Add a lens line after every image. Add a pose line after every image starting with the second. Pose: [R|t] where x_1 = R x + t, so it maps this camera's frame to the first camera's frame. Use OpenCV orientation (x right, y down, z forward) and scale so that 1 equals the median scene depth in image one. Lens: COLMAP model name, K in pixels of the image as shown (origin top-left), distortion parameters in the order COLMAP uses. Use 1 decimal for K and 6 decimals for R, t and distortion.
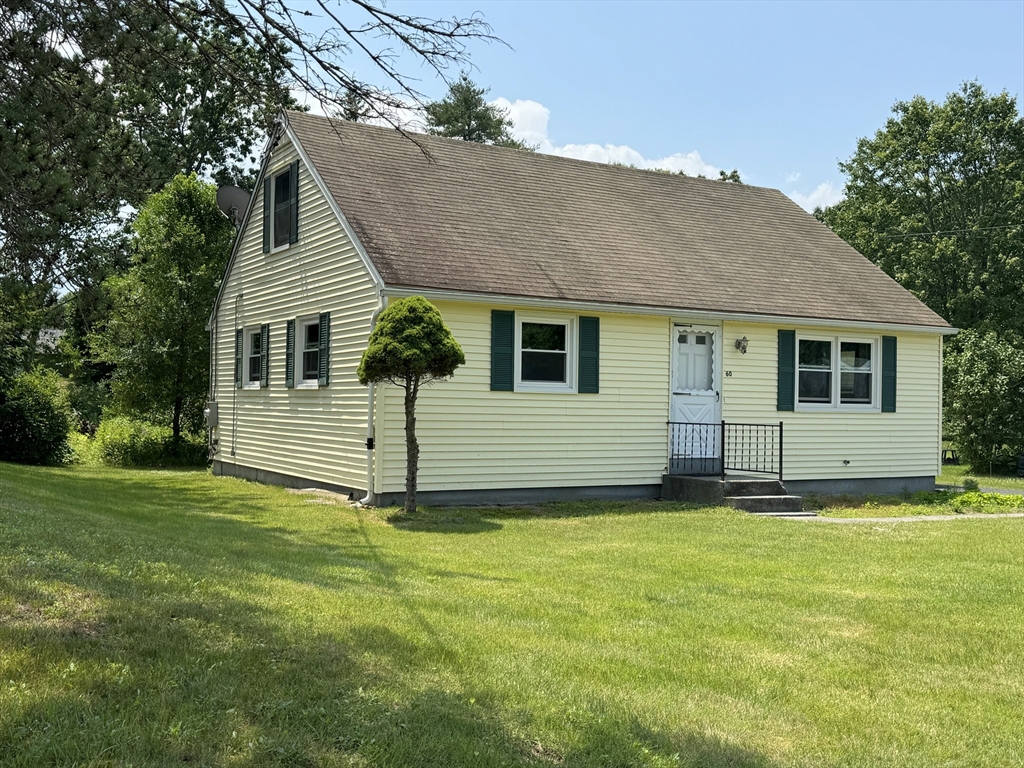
lens RADIAL K [[990.4, 0, 511.7], [0, 990.4, 384.6], [0, 0, 1]] dist [0.047274, 0.000000]
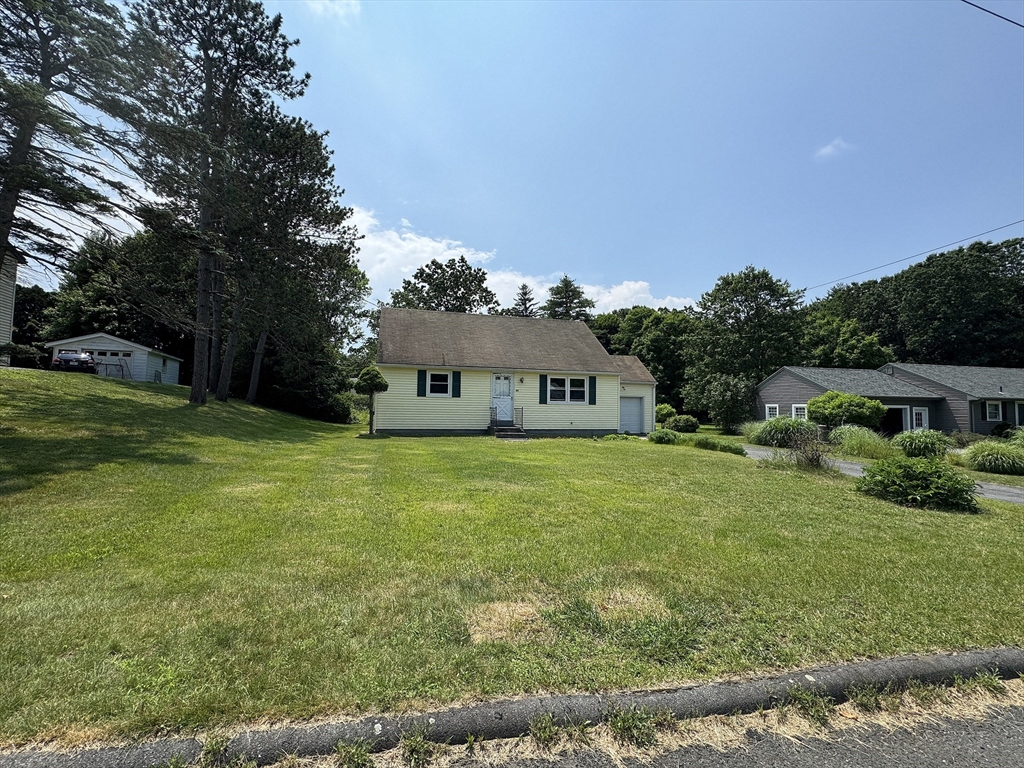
lens RADIAL K [[413.8, 0, 510.9], [0, 413.8, 386.0], [0, 0, 1]] dist [-0.000272, -0.000098]
pose [[0.965429, -0.014159, -0.260281, 0.499600], [0.004829, 0.999324, -0.036448, 0.018741], [0.260622, 0.033931, 0.964845, -0.138210]]
